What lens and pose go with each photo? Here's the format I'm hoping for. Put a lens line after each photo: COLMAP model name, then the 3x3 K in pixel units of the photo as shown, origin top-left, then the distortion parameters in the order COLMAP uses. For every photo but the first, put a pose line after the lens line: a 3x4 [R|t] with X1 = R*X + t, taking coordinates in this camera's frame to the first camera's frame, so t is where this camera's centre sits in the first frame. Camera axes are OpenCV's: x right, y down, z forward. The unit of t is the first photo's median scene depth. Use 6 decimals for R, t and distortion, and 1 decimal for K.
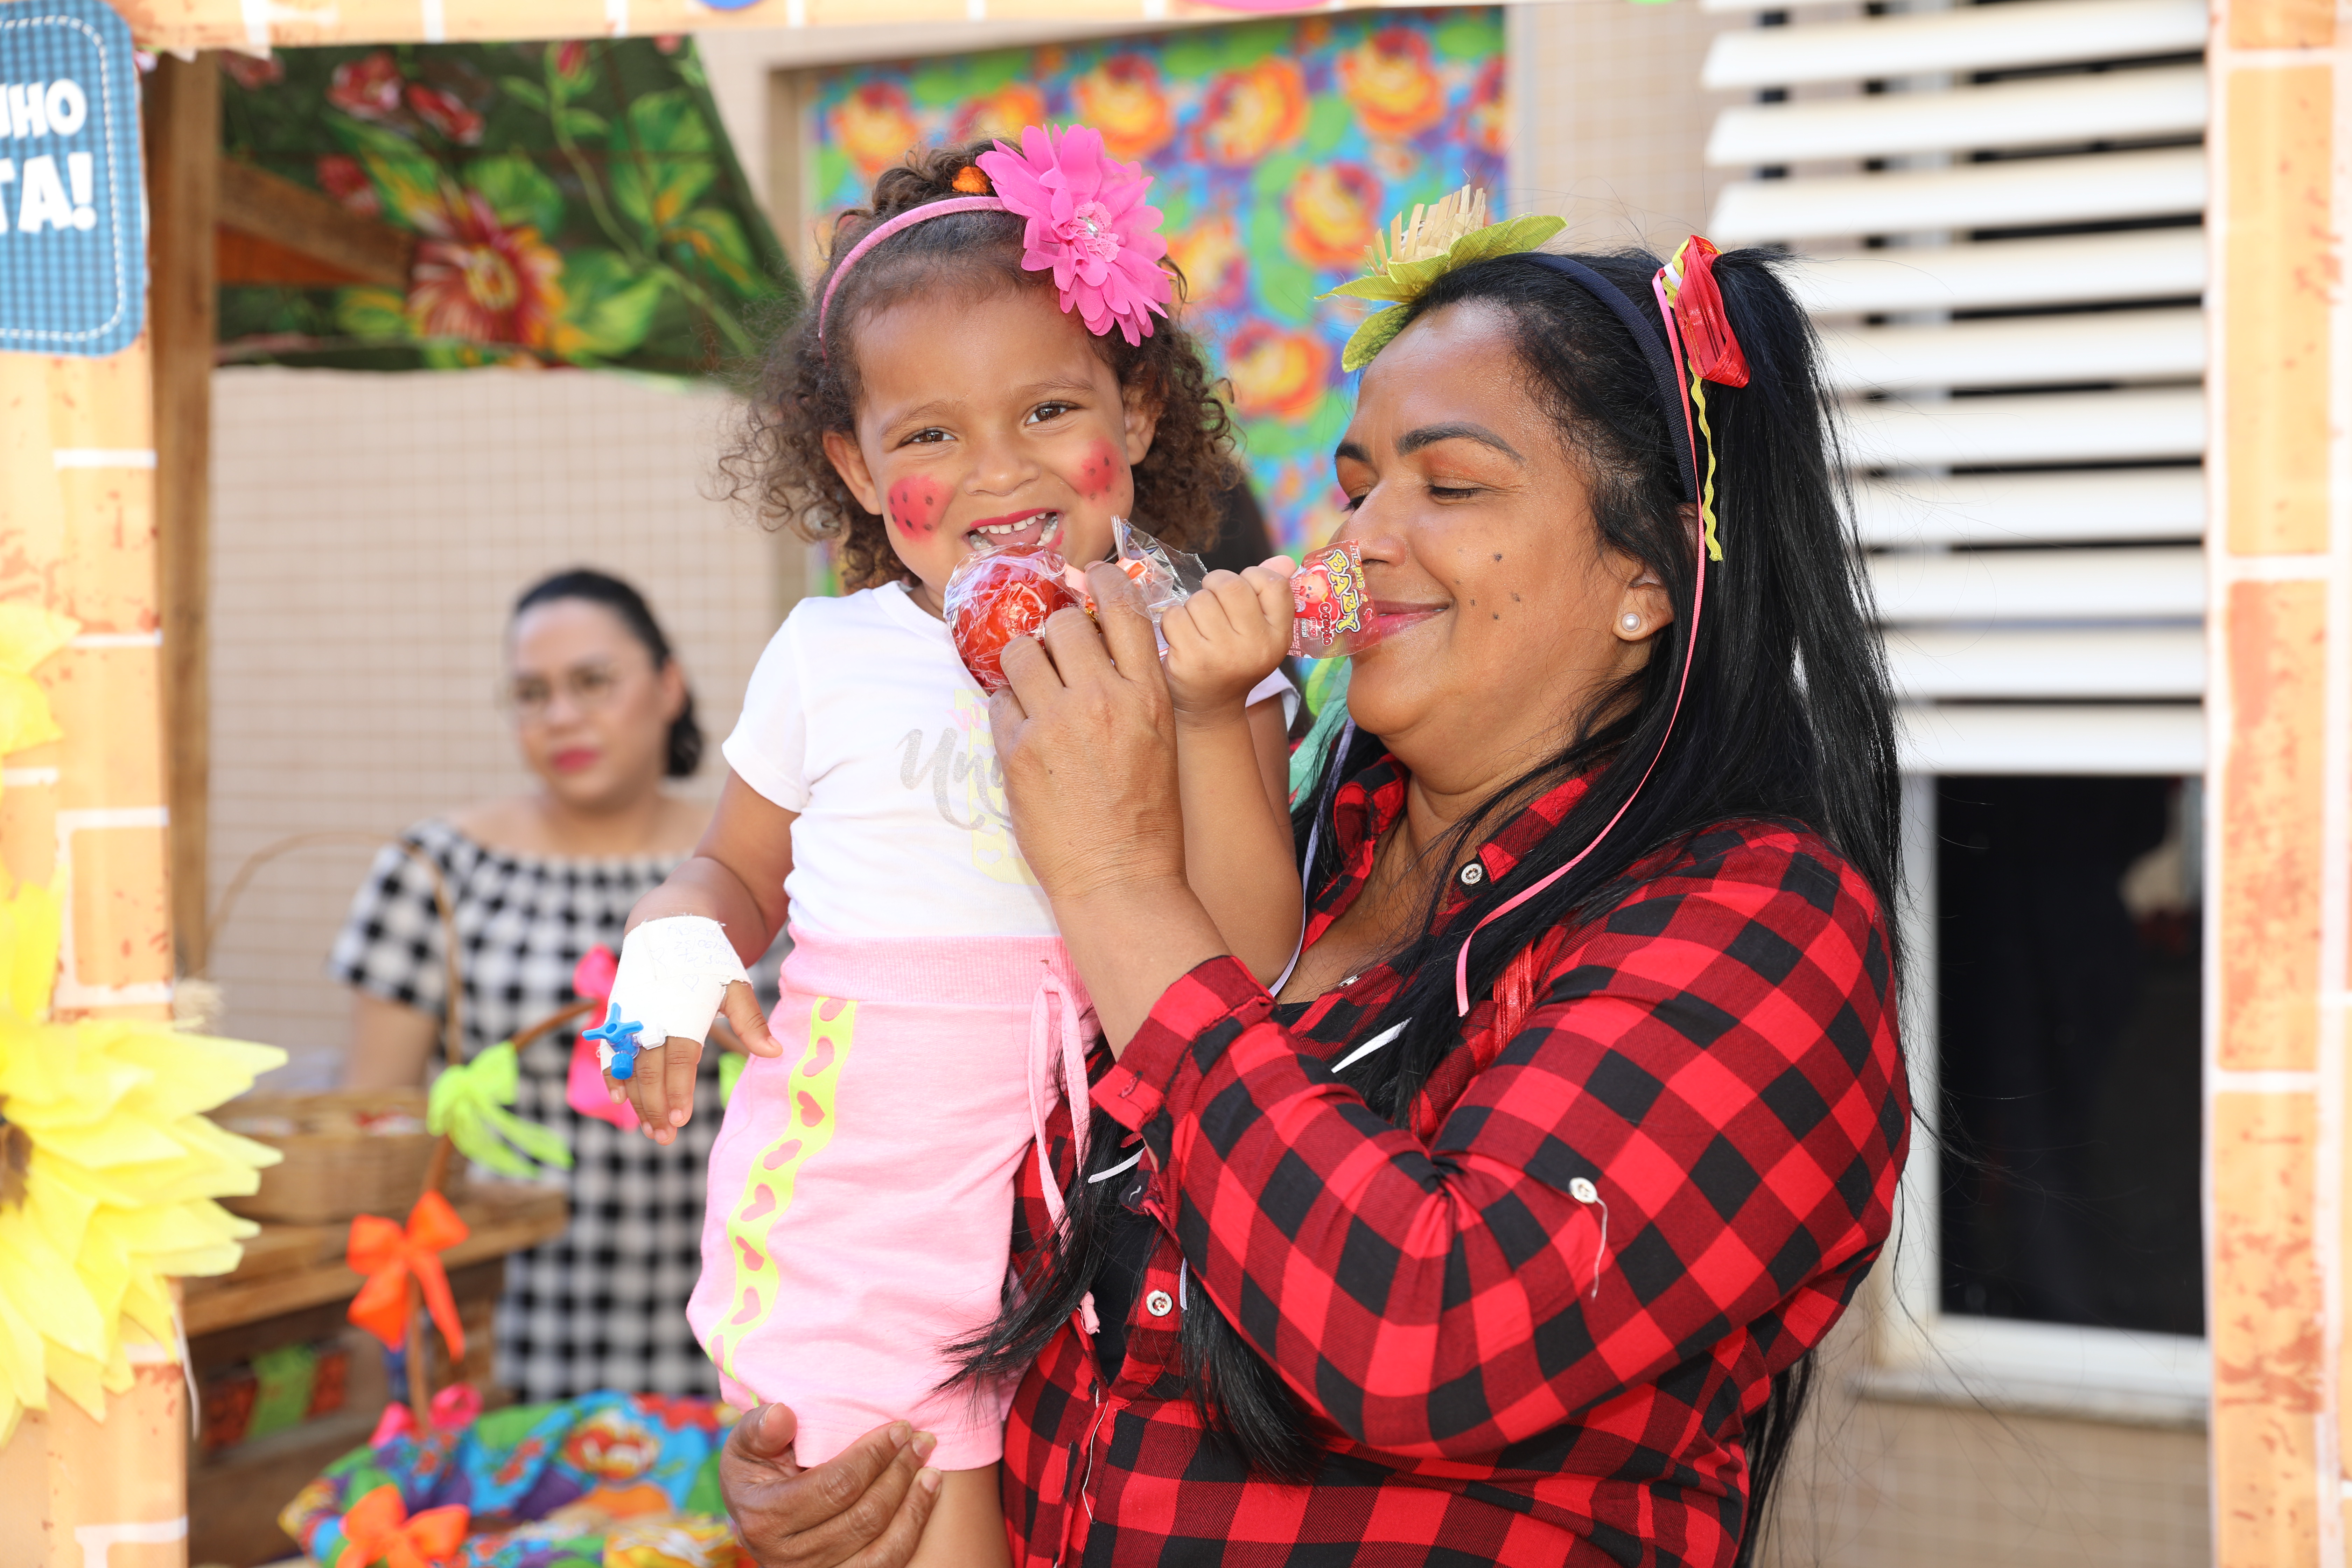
lens RADIAL K [[3654.7, 0, 1176.0], [0, 3654.7, 784.0], [0, 0, 1]] dist [0.178226, 0.046374]
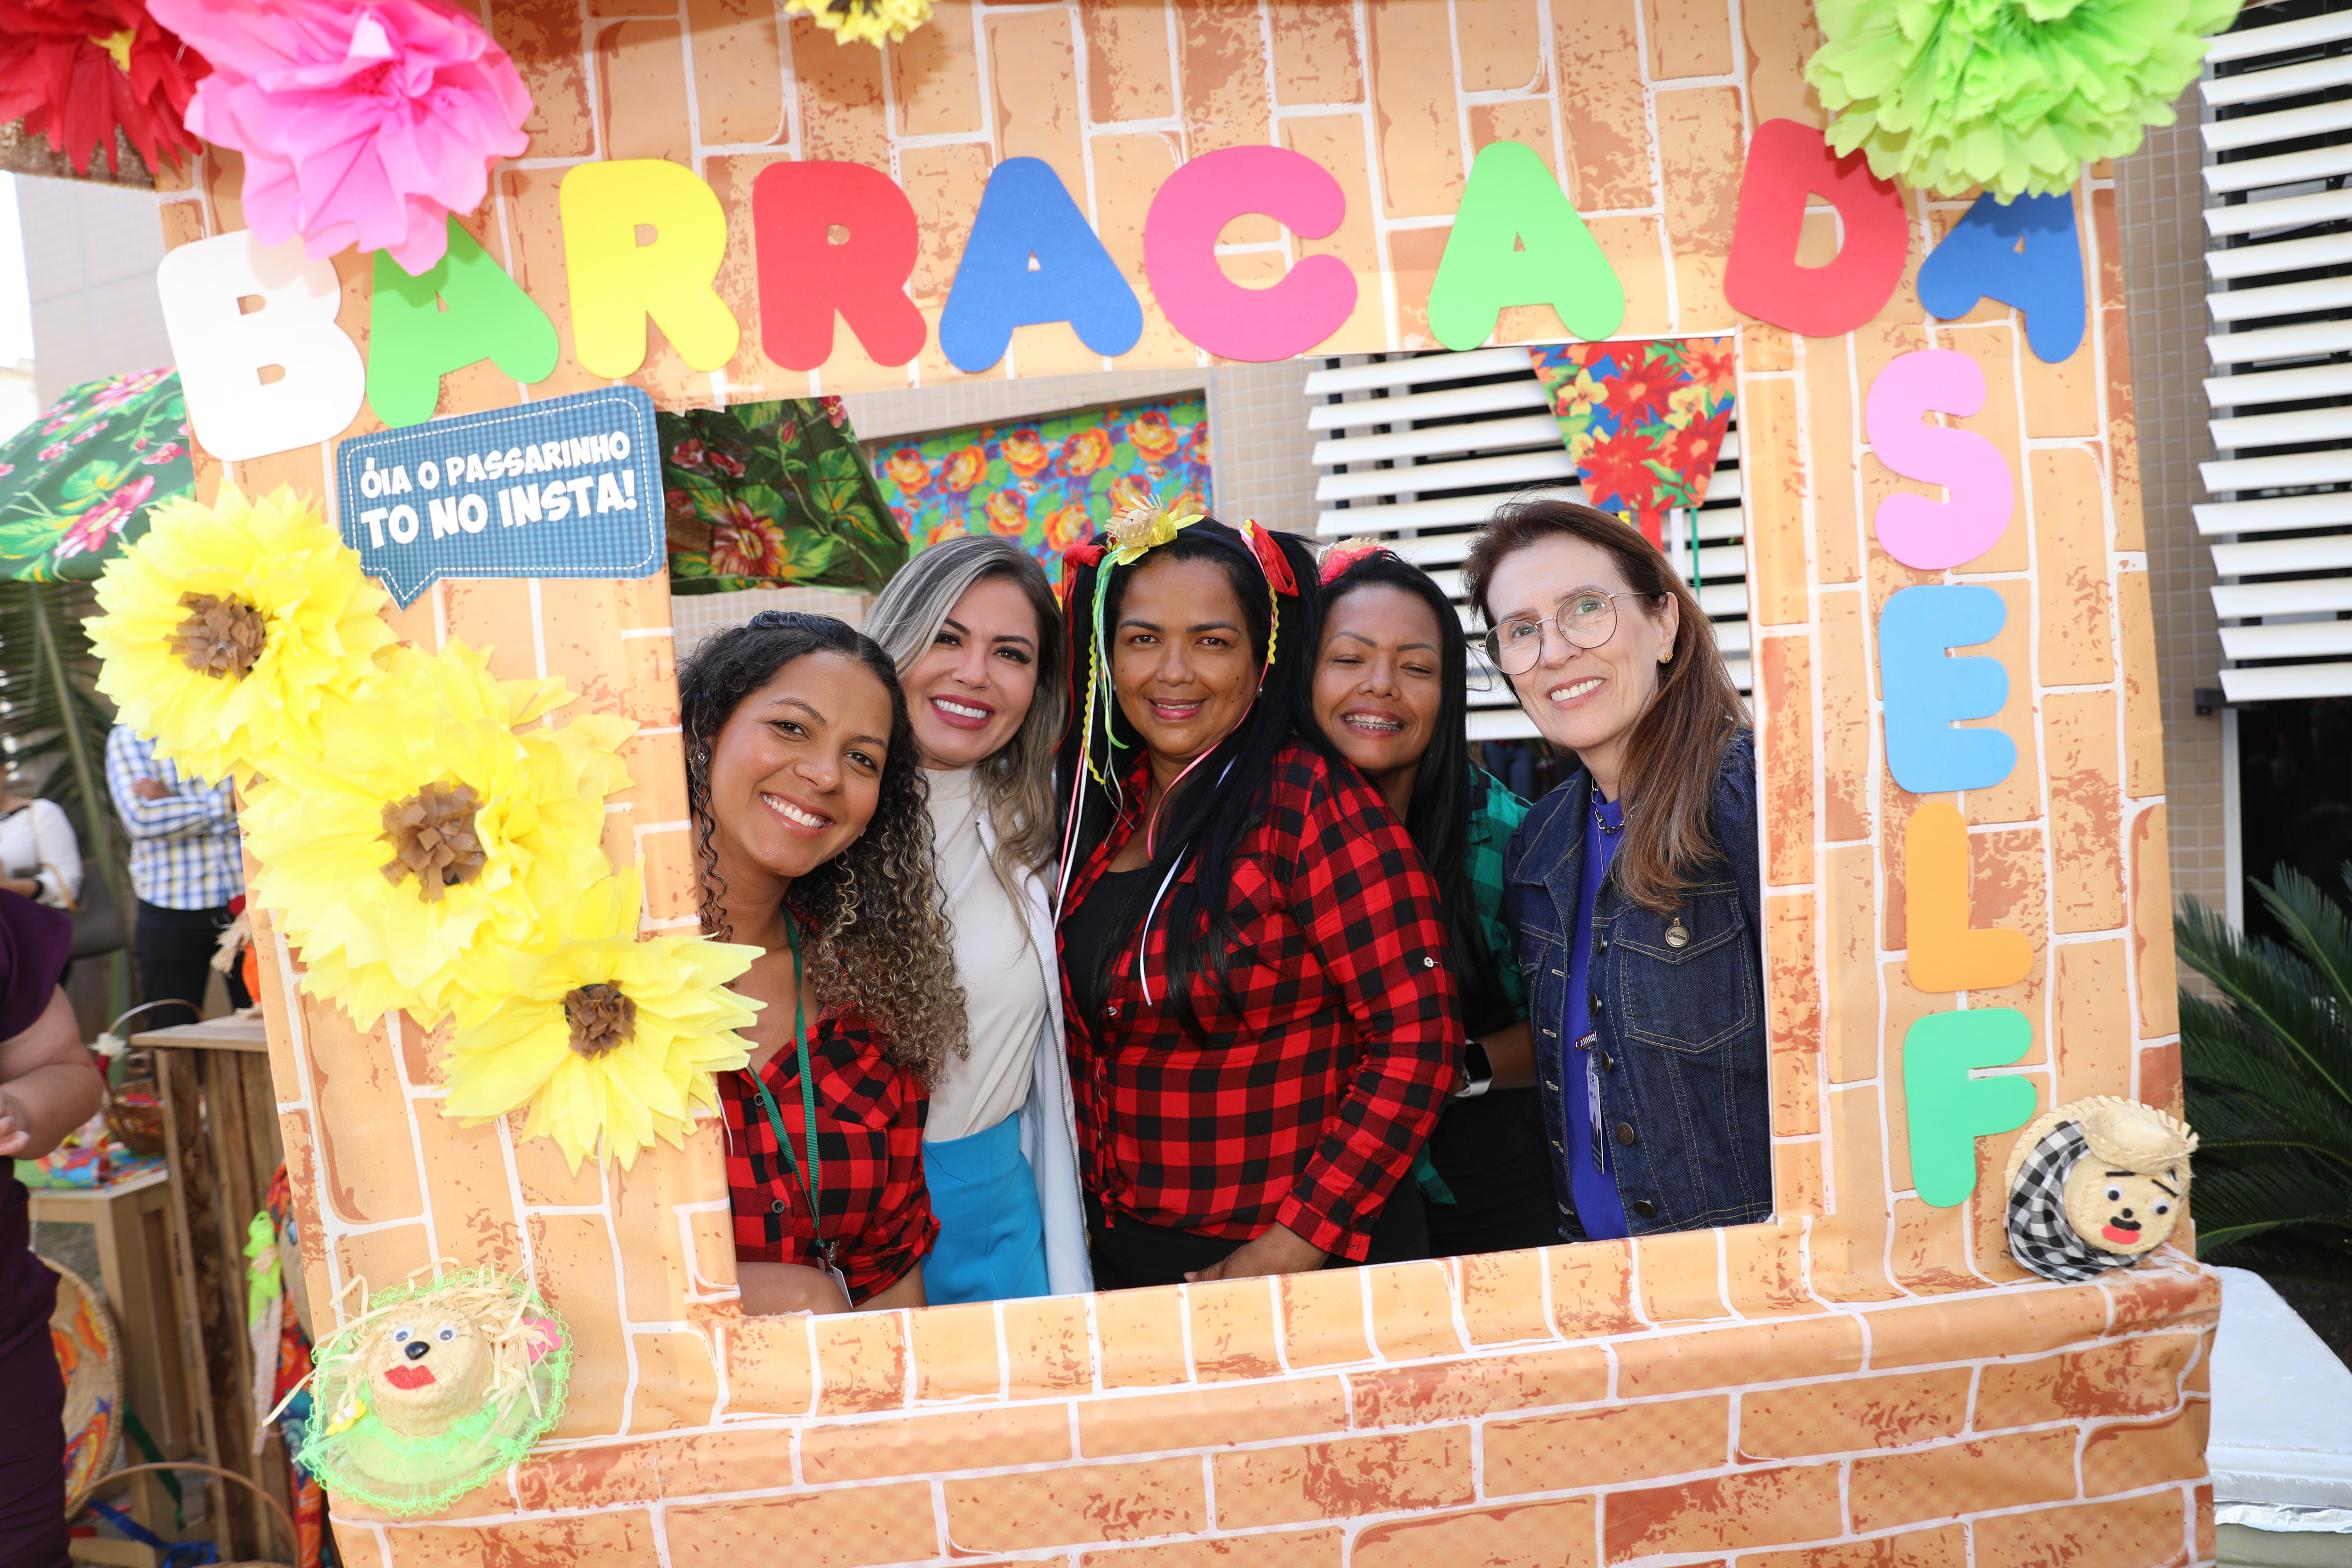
lens RADIAL K [[1656.7, 0, 1176.0], [0, 1656.7, 784.0], [0, 0, 1]] dist [-0.064981, -0.001682]
pose [[0.992845, -0.061550, 0.102325, -0.116183], [0.060456, 0.998076, 0.013762, -0.008150], [-0.102975, -0.007477, 0.994656, 0.160978]]
